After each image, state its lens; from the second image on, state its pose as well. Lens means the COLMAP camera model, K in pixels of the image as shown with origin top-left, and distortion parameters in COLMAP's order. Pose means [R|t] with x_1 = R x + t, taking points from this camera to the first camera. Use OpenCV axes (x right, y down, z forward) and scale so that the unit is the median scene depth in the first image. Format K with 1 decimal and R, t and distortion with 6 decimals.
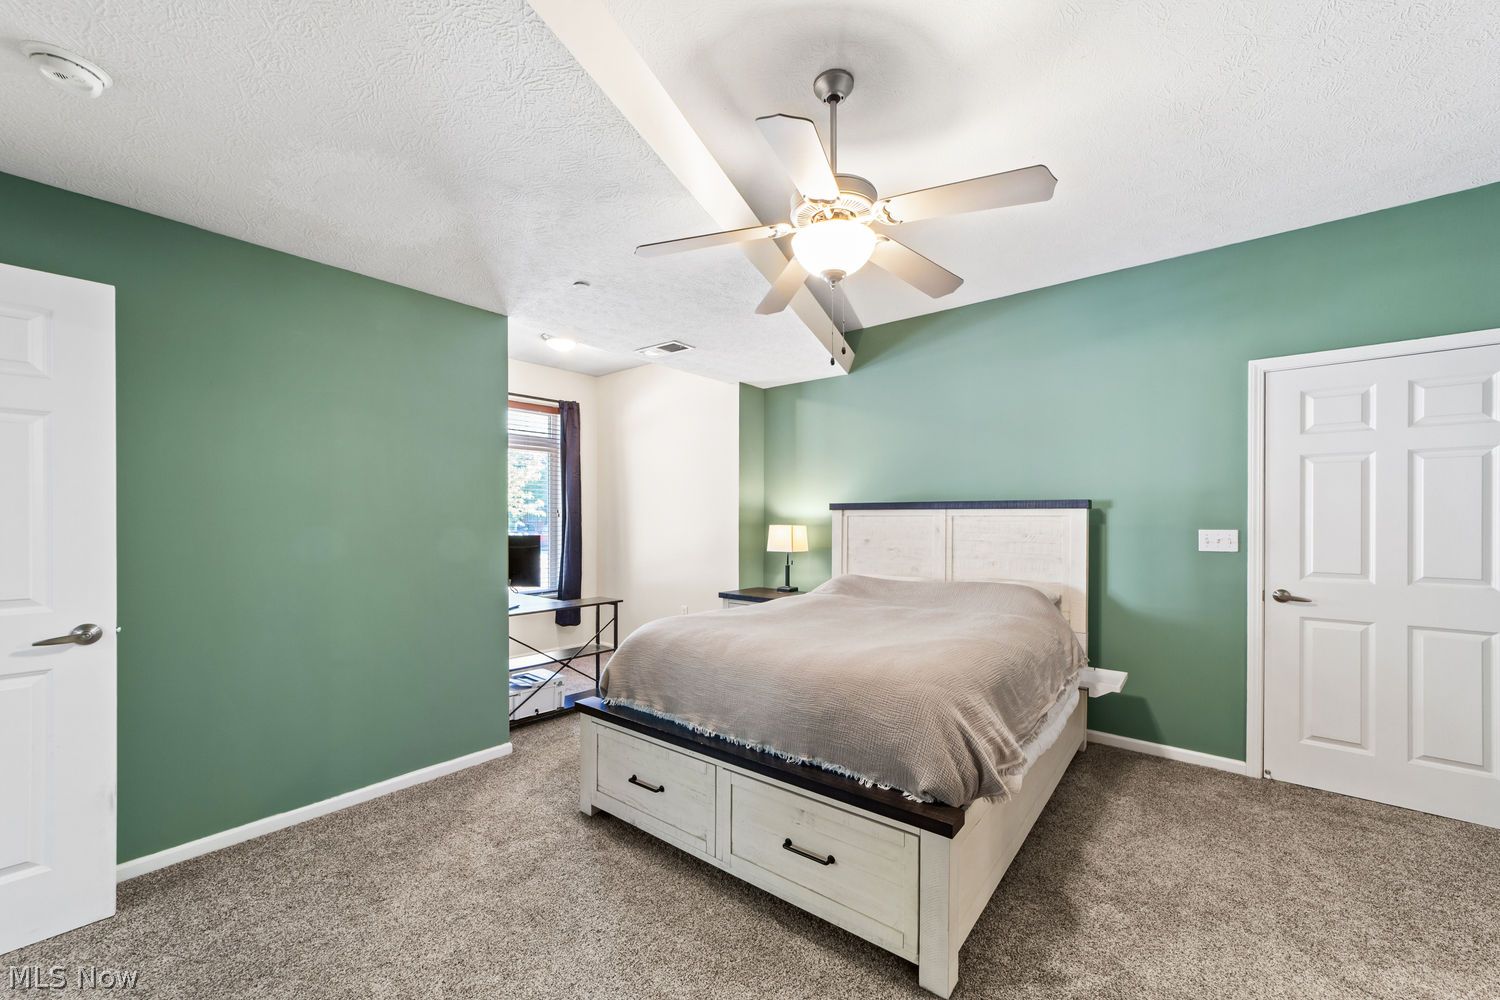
lens RADIAL K [[576.6, 0, 749.6], [0, 576.6, 528.2], [0, 0, 1]] dist [-0.014729, 0.005600]
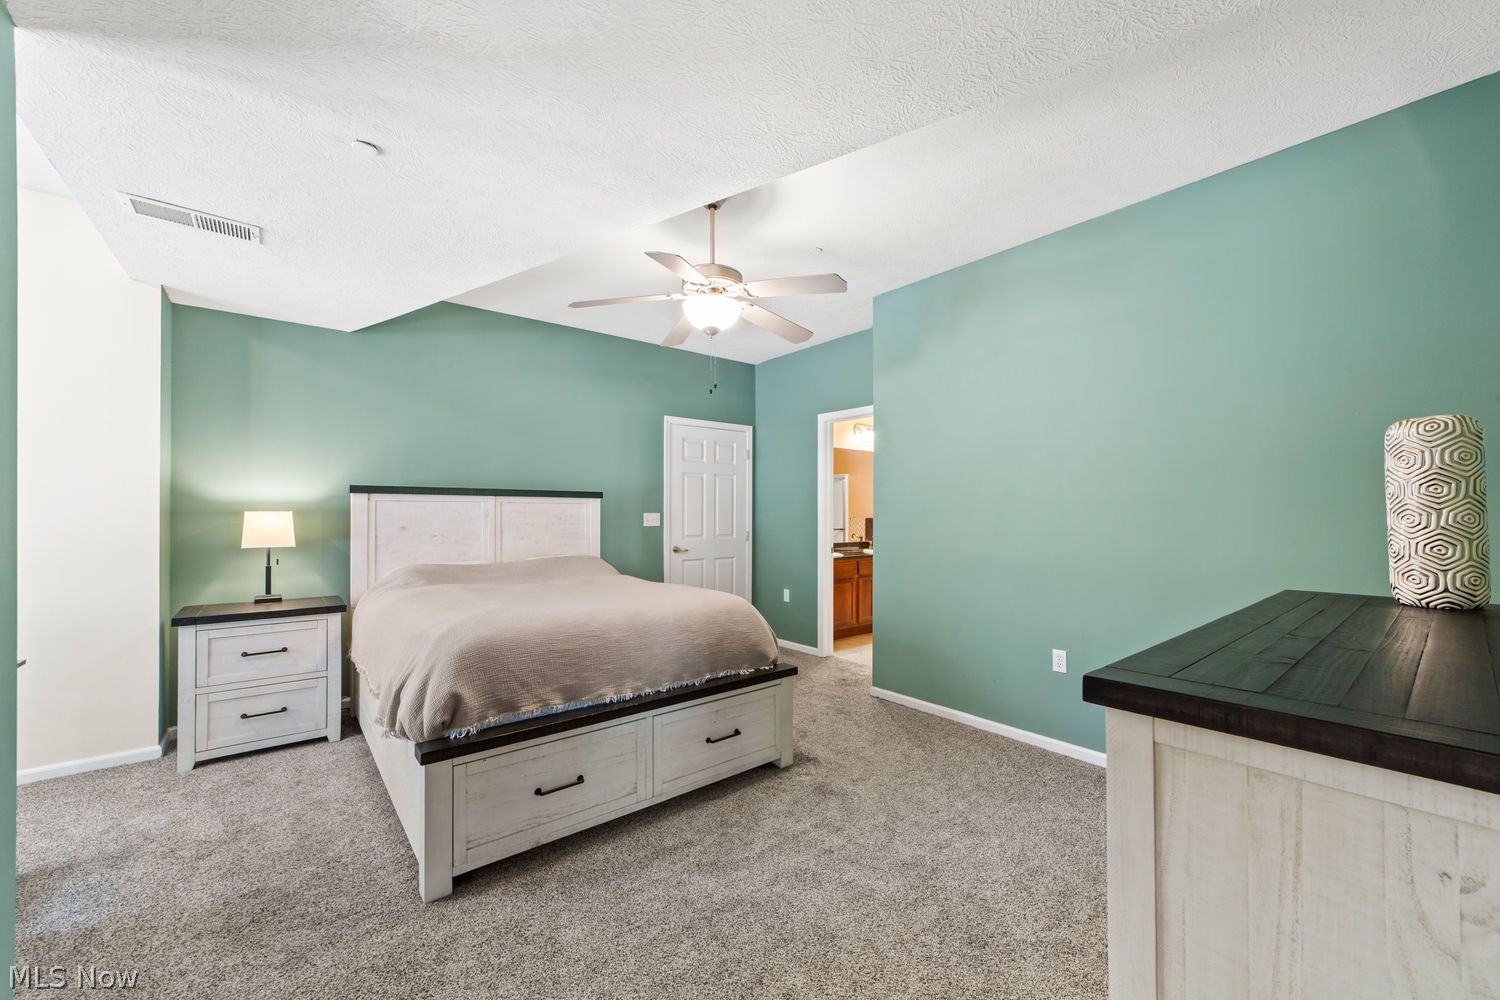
lens RADIAL K [[576.6, 0, 749.0], [0, 576.6, 505.7], [0, 0, 1]] dist [-0.014729, 0.005600]
pose [[0.214107, 0.009383, 0.976765, -0.800226], [0.012006, 0.999853, -0.012237, 0.005926], [-0.976736, 0.014347, 0.213963, 0.389076]]
